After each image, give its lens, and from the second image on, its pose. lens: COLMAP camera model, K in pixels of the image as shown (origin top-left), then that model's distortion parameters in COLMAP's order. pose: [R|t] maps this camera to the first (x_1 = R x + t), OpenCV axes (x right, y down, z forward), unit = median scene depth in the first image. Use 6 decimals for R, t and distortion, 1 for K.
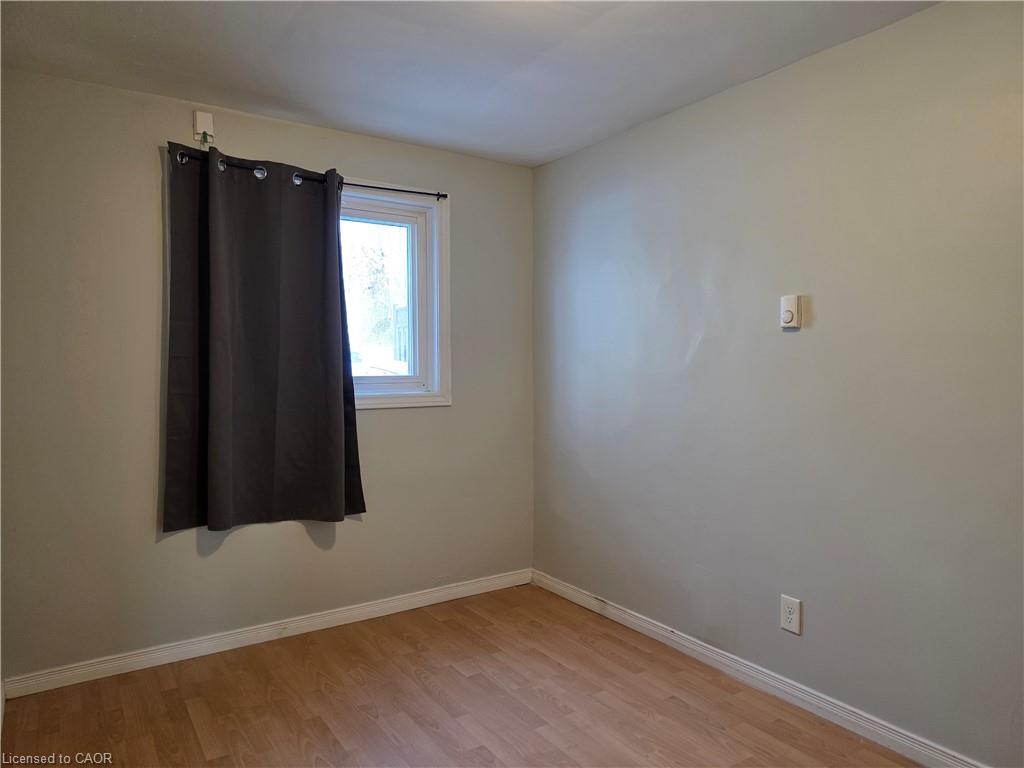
lens RADIAL K [[690.7, 0, 518.1], [0, 690.7, 387.9], [0, 0, 1]] dist [0.067668, -0.057831]
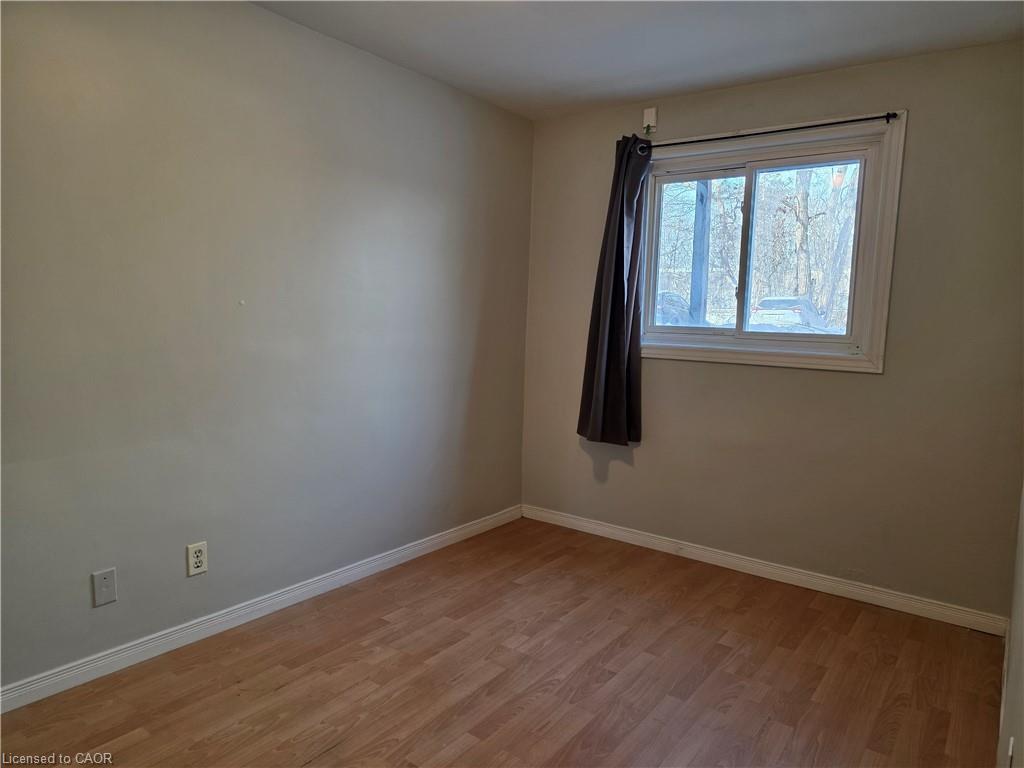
lens RADIAL K [[690.7, 0, 518.1], [0, 690.7, 387.9], [0, 0, 1]] dist [0.067668, -0.057831]
pose [[0.343015, 0.114758, -0.932294, 0.635878], [-0.066901, 0.992973, 0.097612, -0.012008], [0.936944, 0.028889, 0.348282, 0.359307]]
